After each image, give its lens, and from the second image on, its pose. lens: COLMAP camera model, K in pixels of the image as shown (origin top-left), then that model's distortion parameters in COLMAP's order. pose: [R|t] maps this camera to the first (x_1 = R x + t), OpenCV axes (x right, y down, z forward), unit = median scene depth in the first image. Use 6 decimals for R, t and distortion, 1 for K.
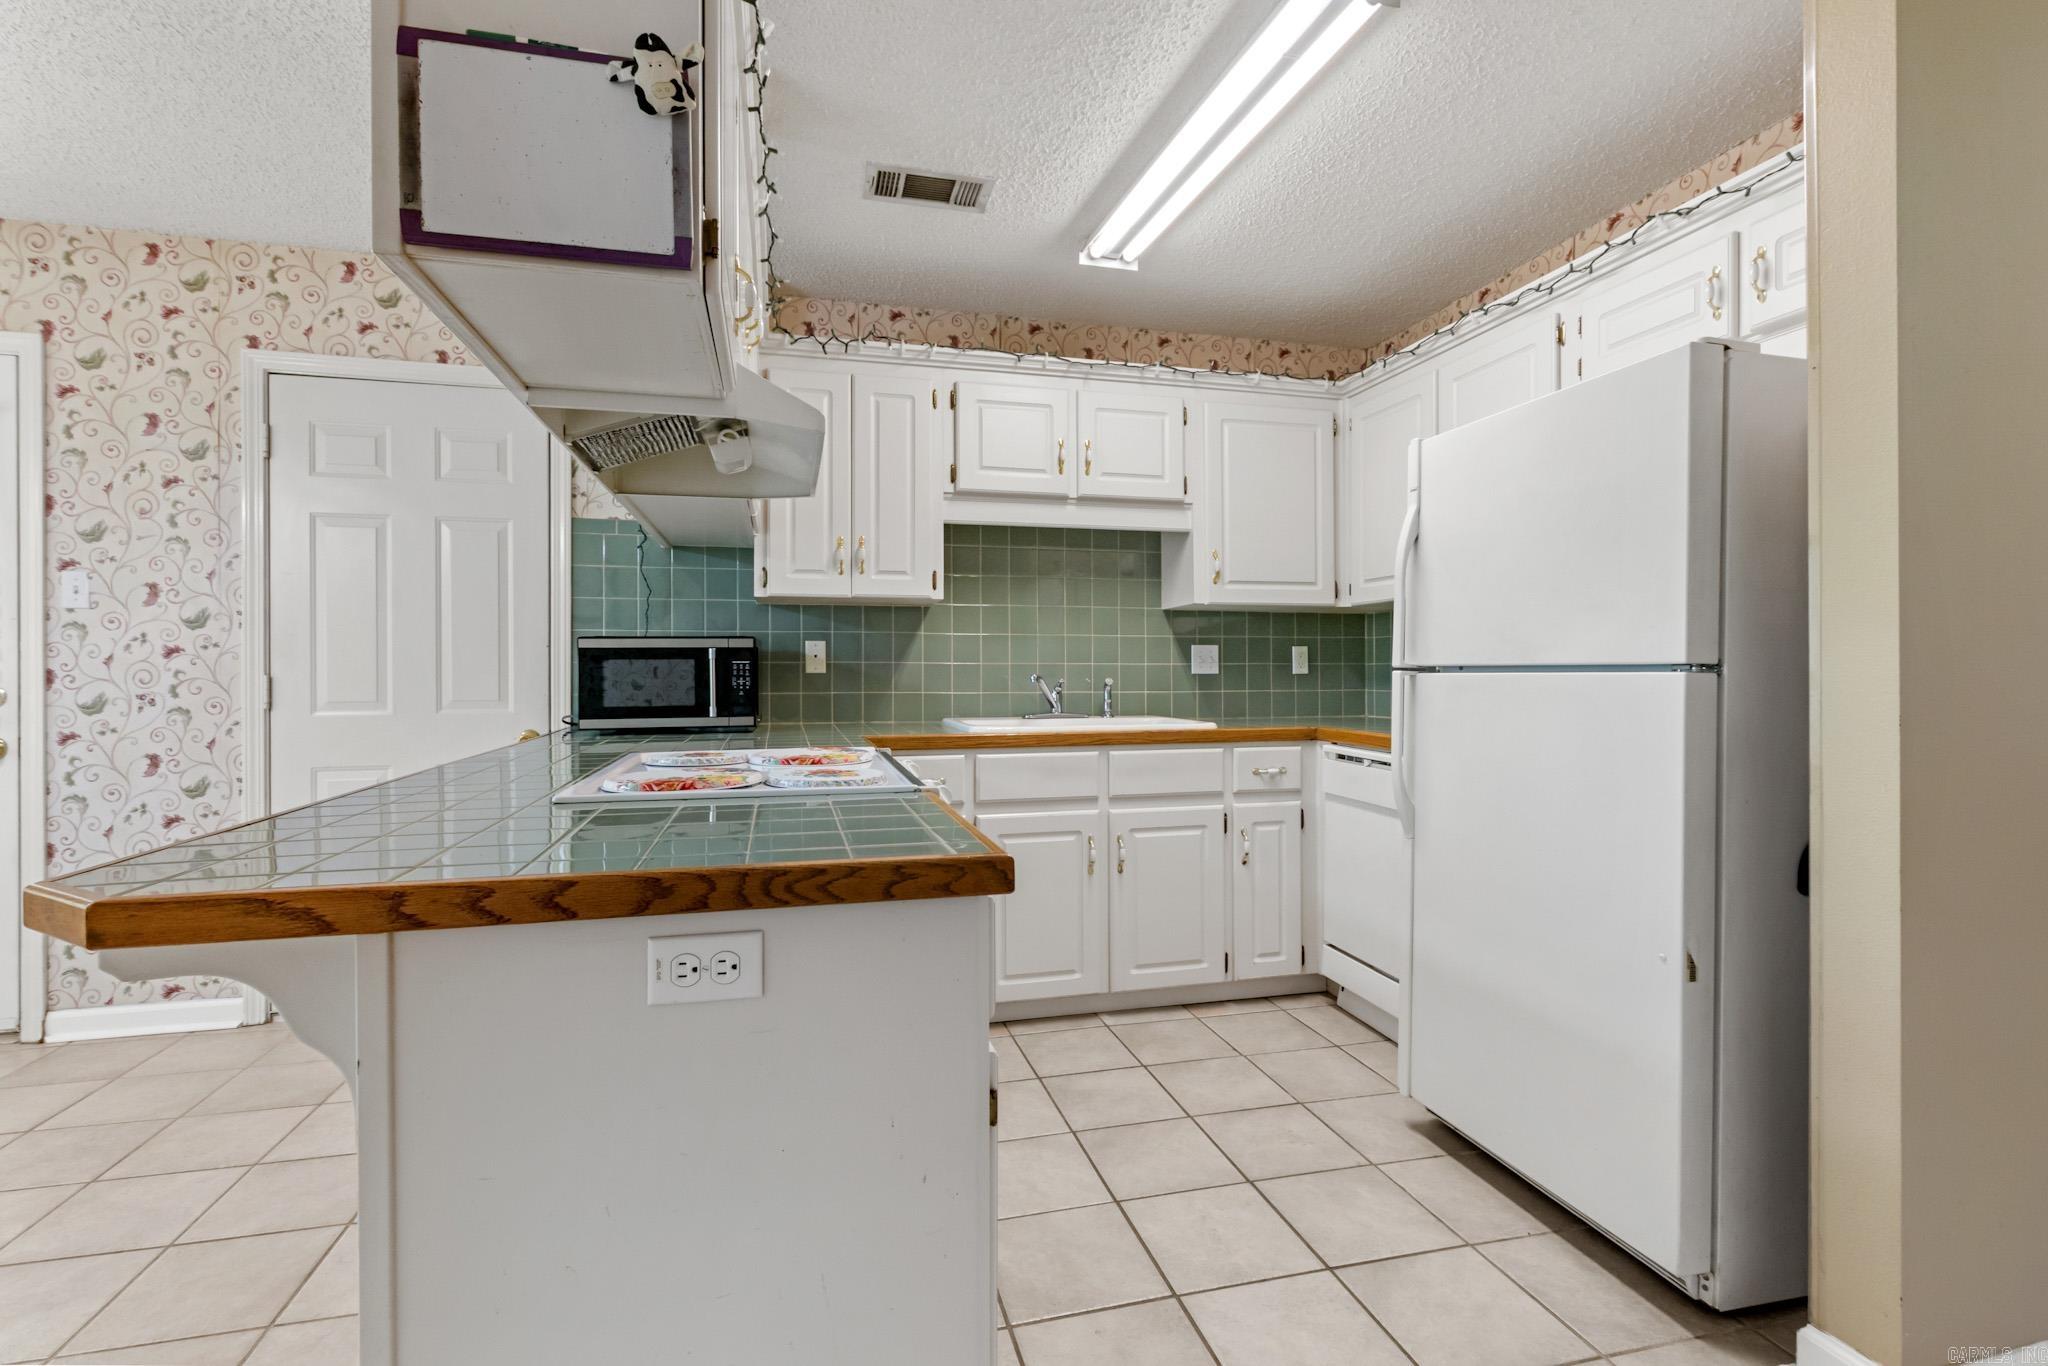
lens RADIAL K [[934.8, 0, 1010.4], [0, 934.8, 677.0], [0, 0, 1]] dist [-0.000568, -0.000198]
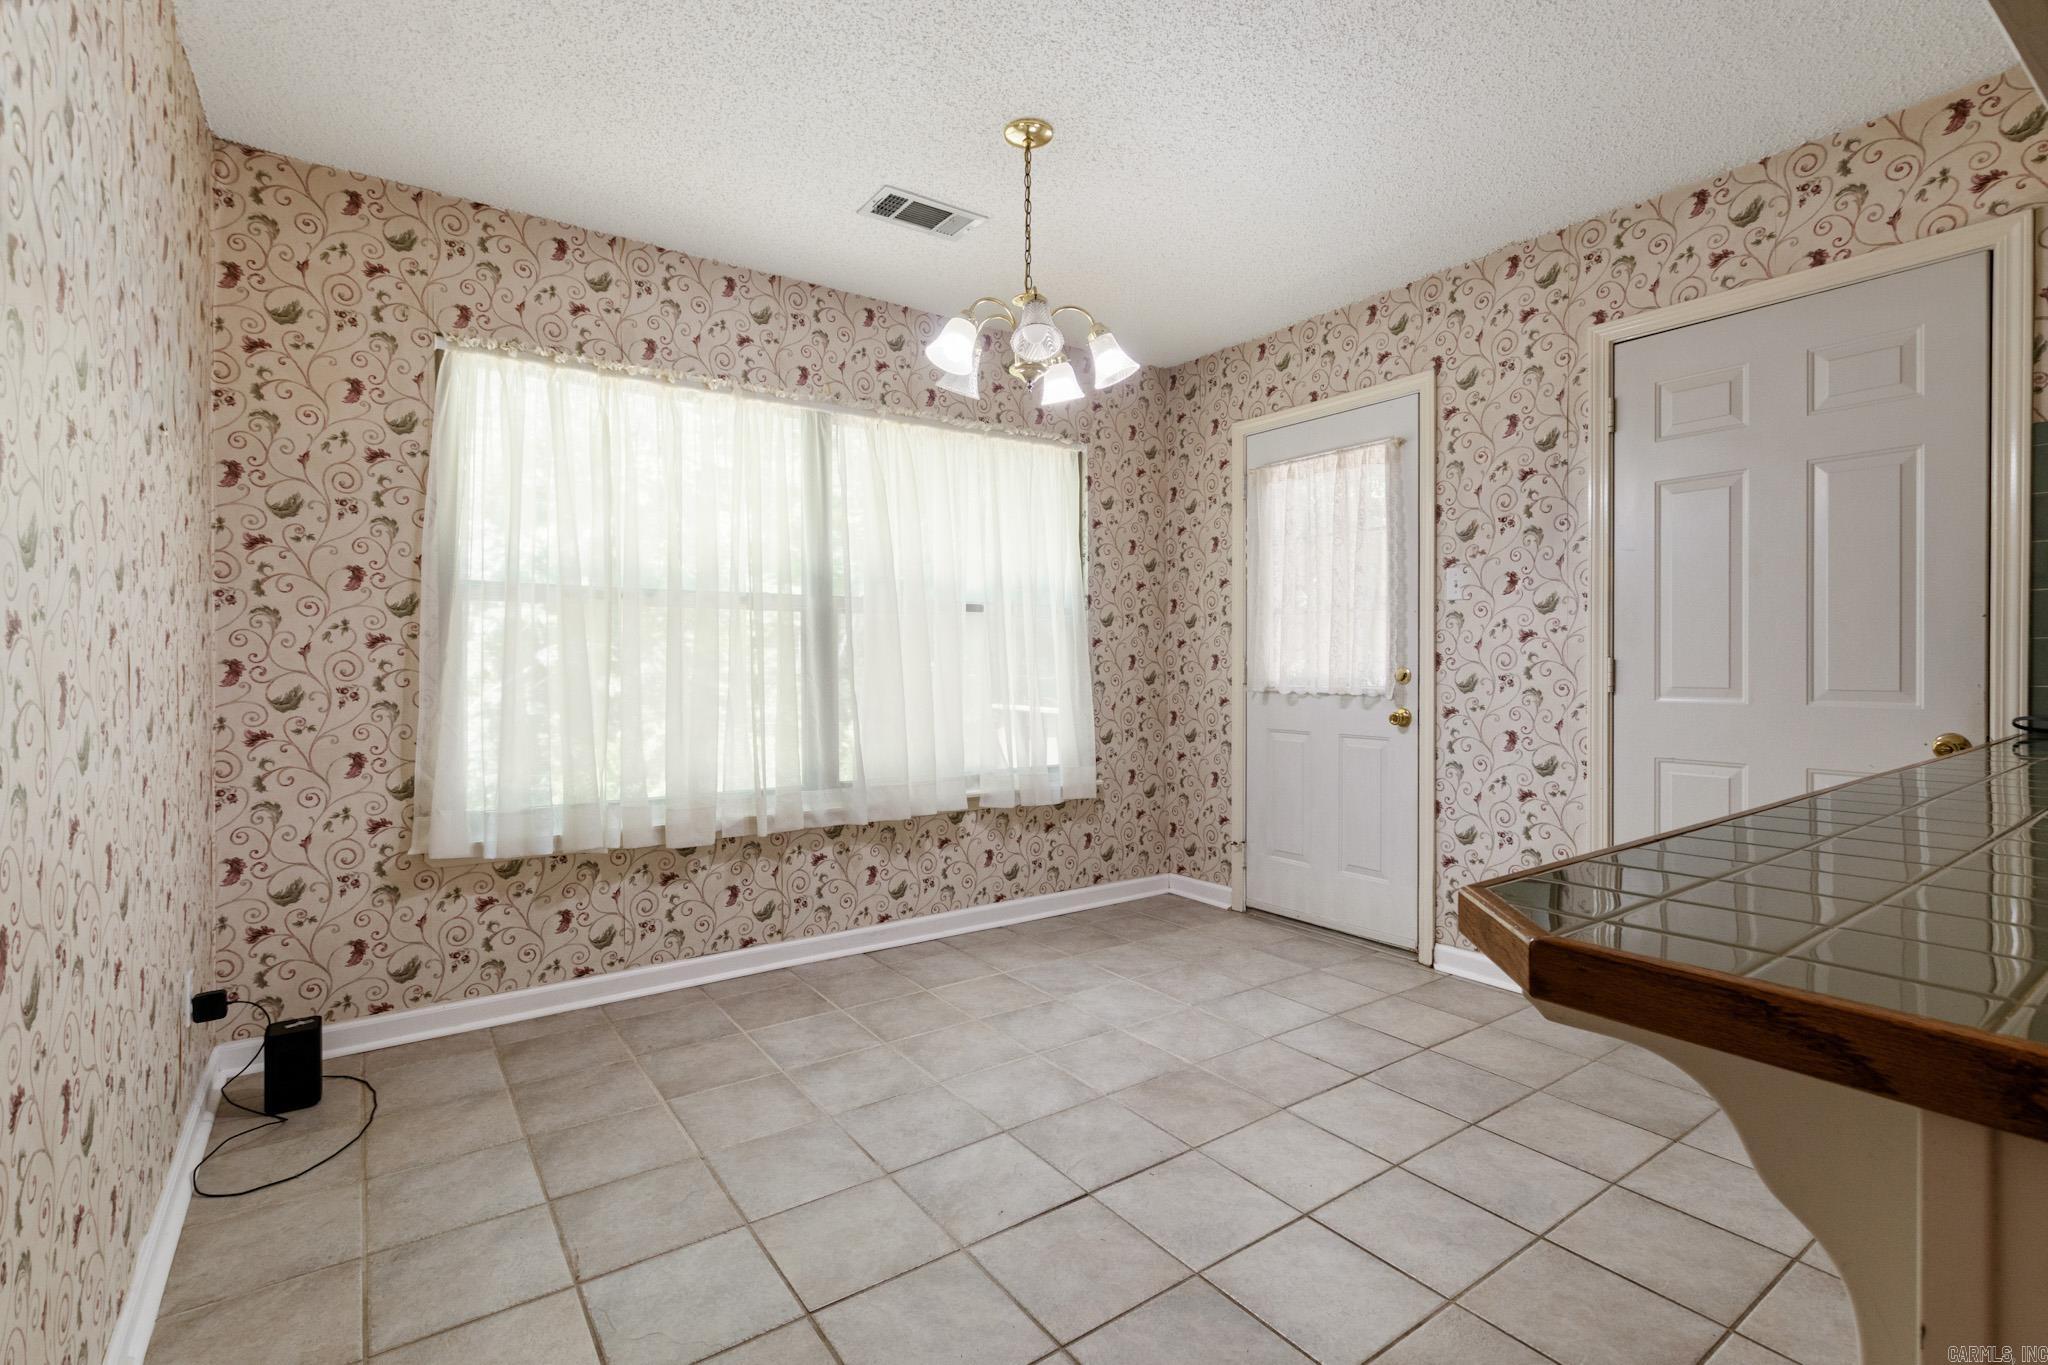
lens RADIAL K [[937.8, 0, 1026.9], [0, 937.8, 668.9], [0, 0, 1]] dist [-0.001037, -0.000489]
pose [[0.362815, 0.009465, -0.931813, -0.110364], [-0.001261, 0.999952, 0.009667, 0.000990], [0.931860, -0.002332, 0.362810, 0.084478]]
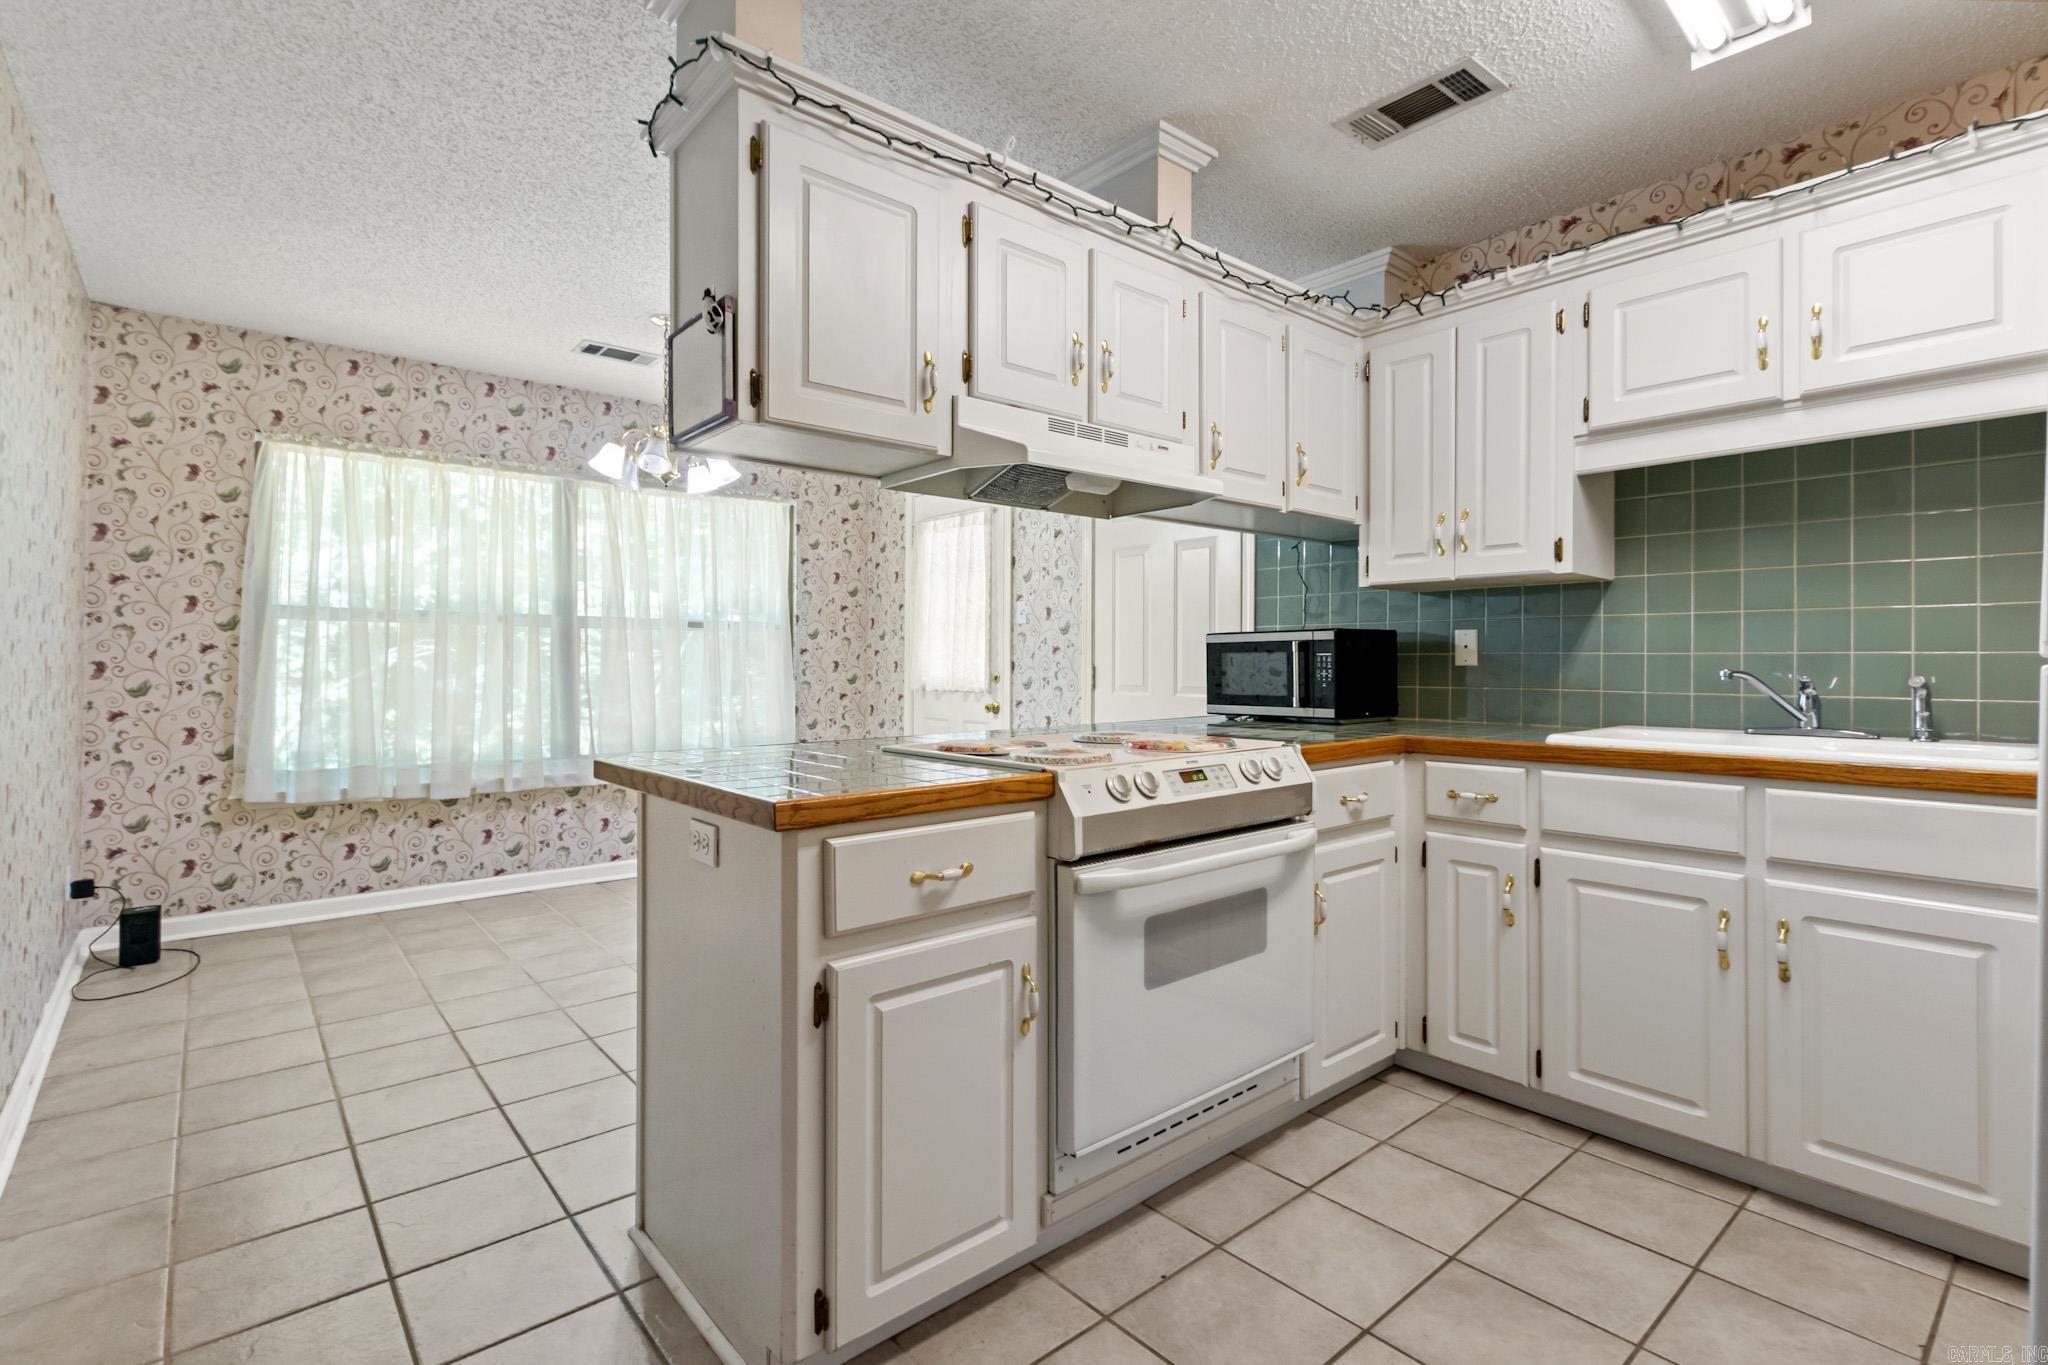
lens RADIAL K [[951.2, 0, 1020.5], [0, 951.2, 661.1], [0, 0, 1]] dist [-0.000716, -0.001845]
pose [[0.442912, 0.000294, -0.896565, 0.472705], [-0.007282, 0.999968, -0.003269, -0.002791], [0.896536, 0.007977, 0.442900, 0.249311]]
